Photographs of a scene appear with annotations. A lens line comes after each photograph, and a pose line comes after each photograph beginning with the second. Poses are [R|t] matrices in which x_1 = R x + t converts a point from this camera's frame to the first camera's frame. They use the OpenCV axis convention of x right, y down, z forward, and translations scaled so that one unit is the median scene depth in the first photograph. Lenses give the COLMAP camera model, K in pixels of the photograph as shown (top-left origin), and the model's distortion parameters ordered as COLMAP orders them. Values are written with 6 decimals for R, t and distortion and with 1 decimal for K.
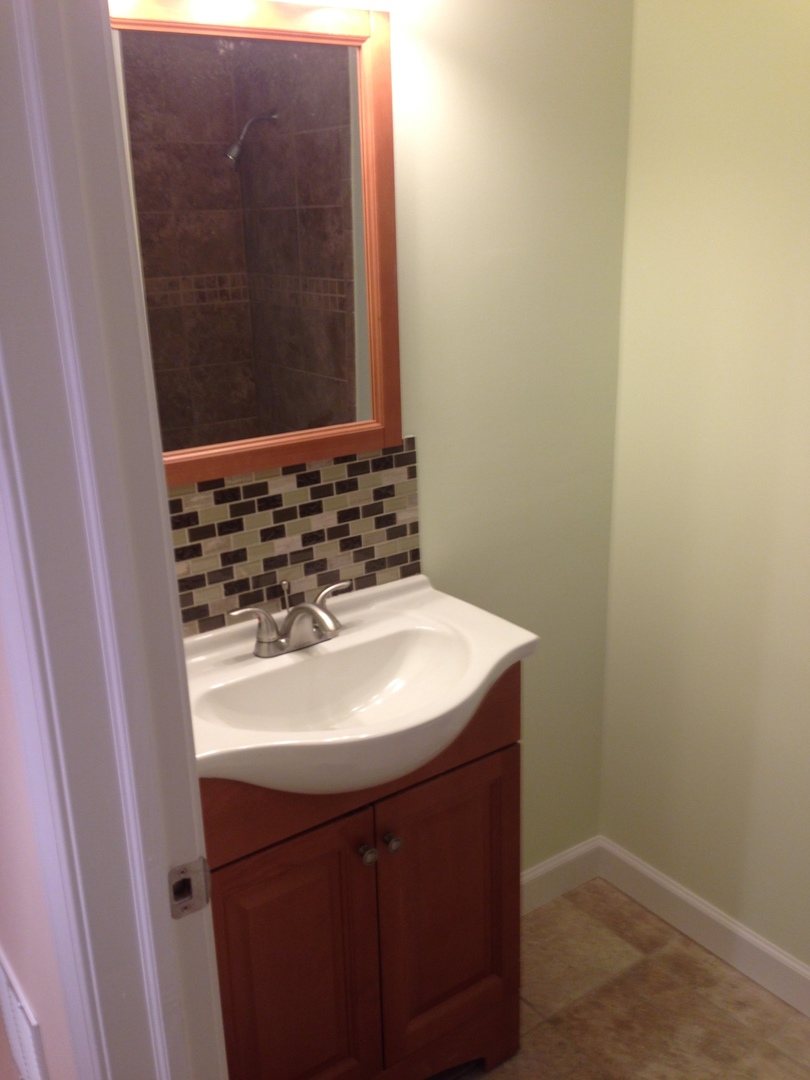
lens RADIAL K [[1008.2, 0, 404.8], [0, 1008.2, 544.3], [0, 0, 1]] dist [0.053637, 0.000000]
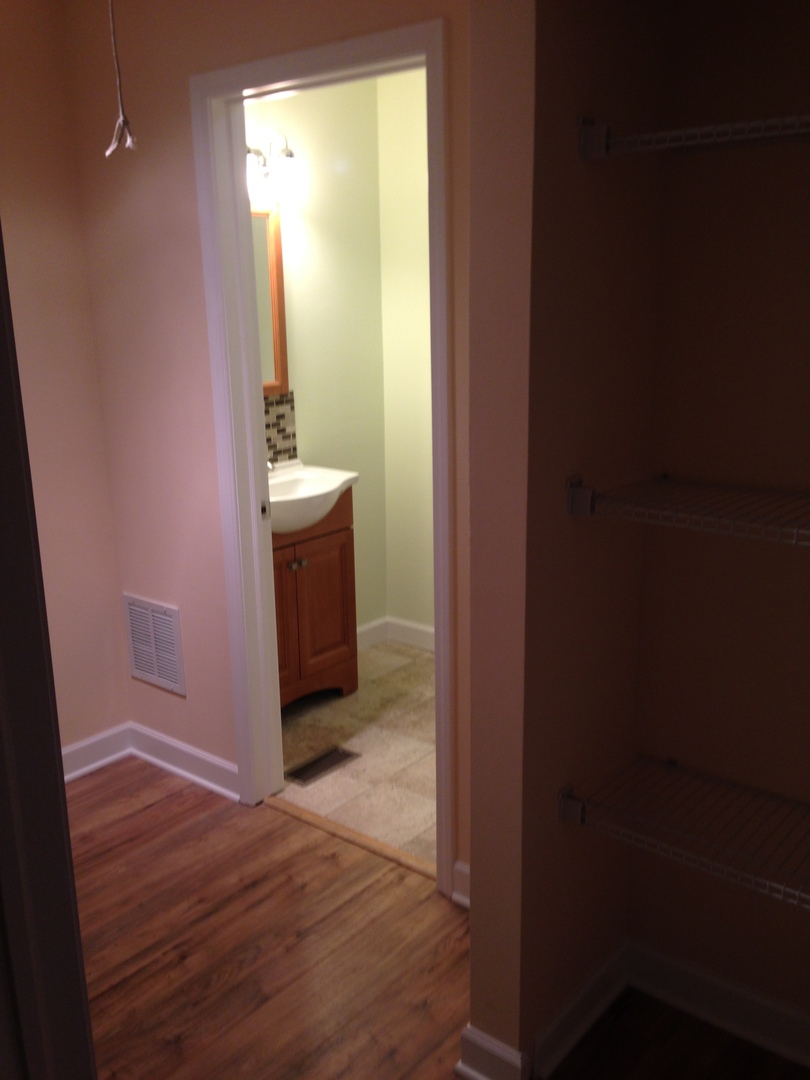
lens RADIAL K [[1008.2, 0, 406.8], [0, 1008.2, 540.2], [0, 0, 1]] dist [0.053637, 0.000000]
pose [[0.965261, -0.052569, 0.255945, -0.315872], [0.071102, 0.995433, -0.063699, 0.354614], [-0.251428, 0.079684, 0.964590, -1.070590]]
